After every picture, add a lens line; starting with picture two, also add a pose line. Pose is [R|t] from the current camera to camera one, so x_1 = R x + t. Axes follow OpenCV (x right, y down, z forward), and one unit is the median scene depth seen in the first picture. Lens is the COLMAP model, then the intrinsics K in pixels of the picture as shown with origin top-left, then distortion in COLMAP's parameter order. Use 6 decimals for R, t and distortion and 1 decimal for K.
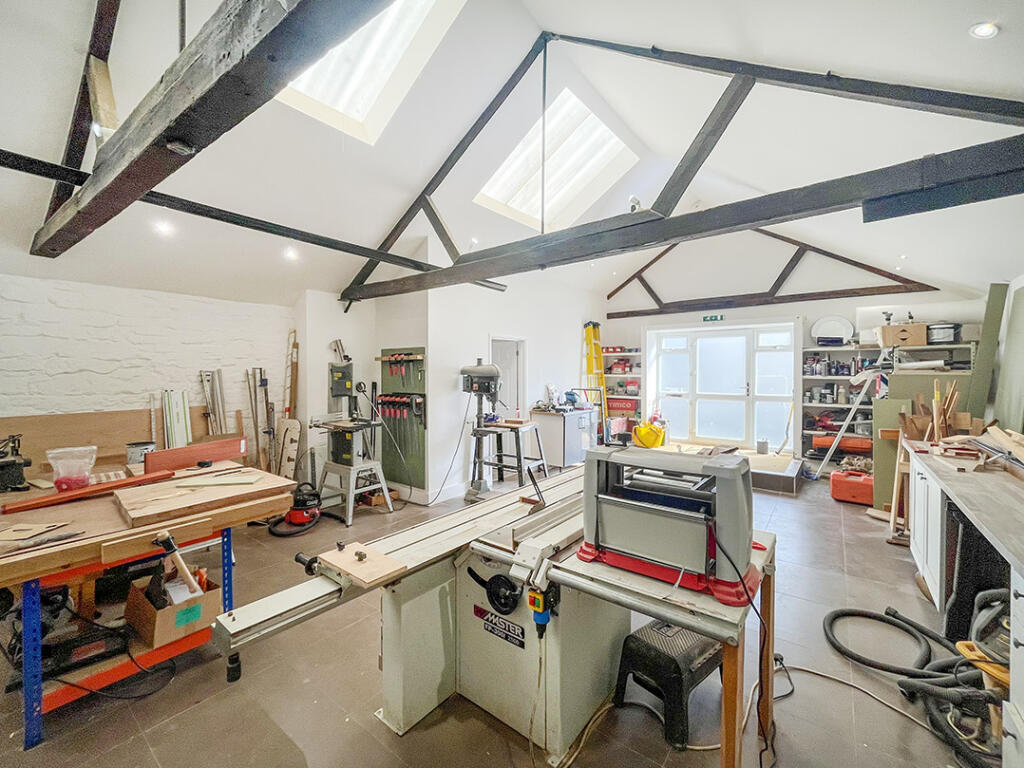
lens RADIAL K [[424.1, 0, 515.7], [0, 424.1, 379.0], [0, 0, 1]] dist [-0.004194, 0.000087]
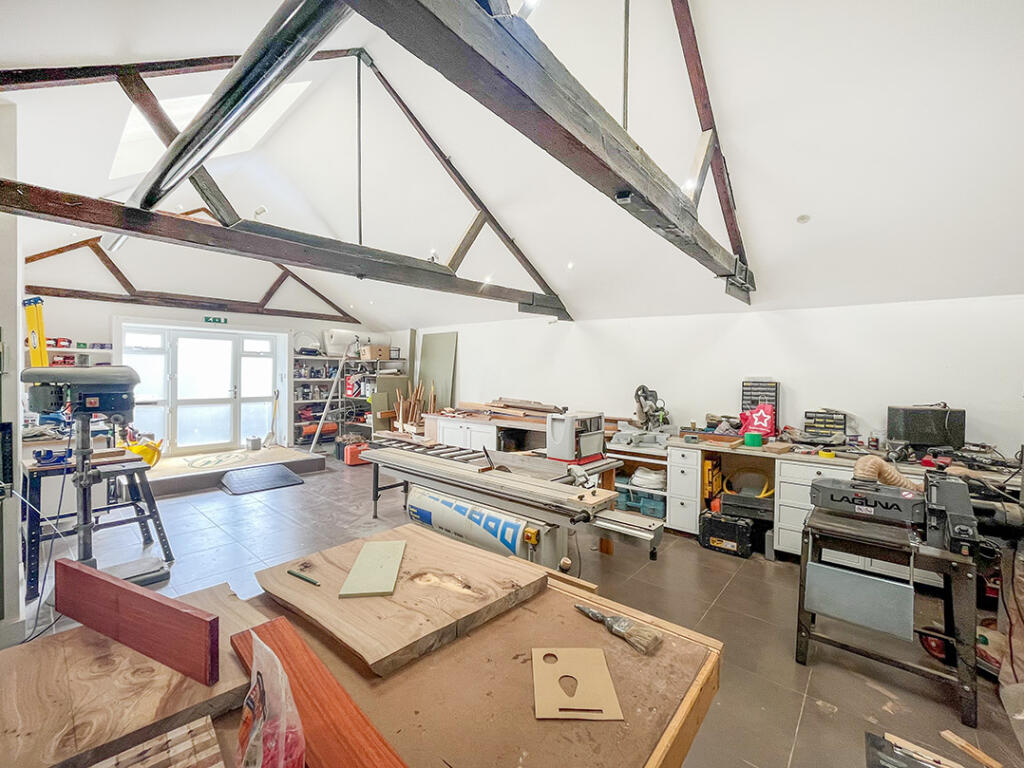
lens RADIAL K [[416.8, 0, 512.0], [0, 416.8, 384.0], [0, 0, 1]] dist [-0.022784, 0.000128]
pose [[0.076074, -0.021515, 0.996870, -0.494367], [0.012542, 0.999709, 0.020619, -0.009116], [-0.997023, 0.010934, 0.076322, 0.297660]]
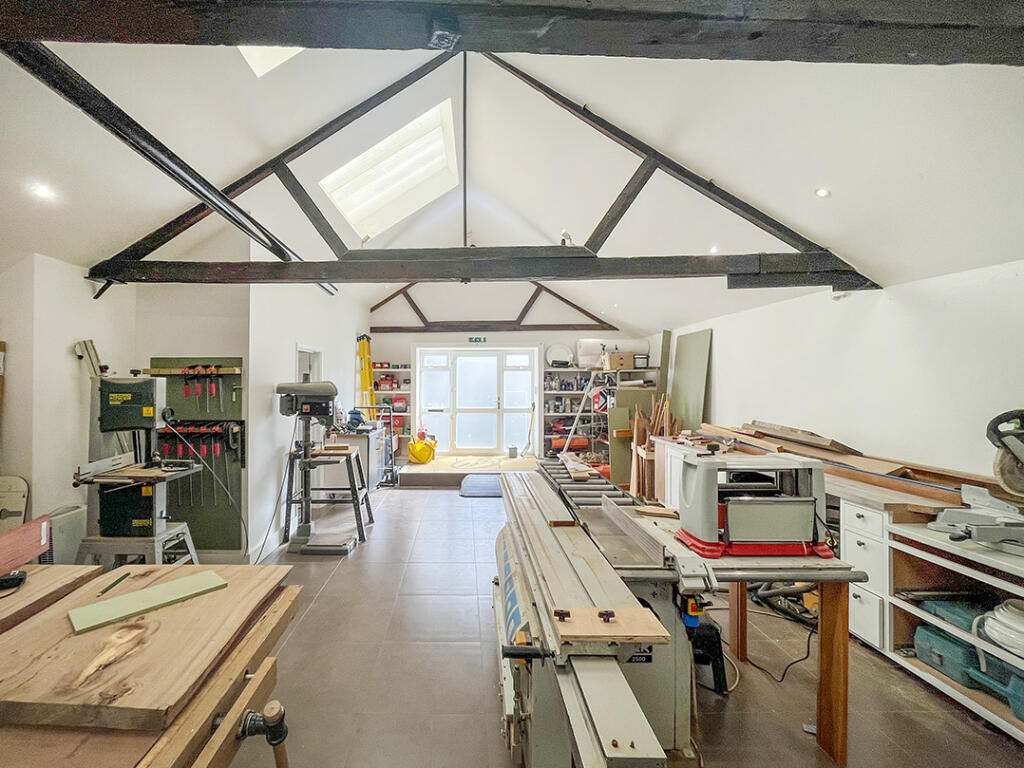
lens RADIAL K [[437.7, 0, 470.8], [0, 437.7, 383.5], [0, 0, 1]] dist [-0.011045, 0.000279]
pose [[0.799055, 0.002245, 0.601254, -0.276316], [0.012092, 0.999731, -0.019804, -0.007329], [-0.601137, 0.023095, 0.798813, 0.114623]]
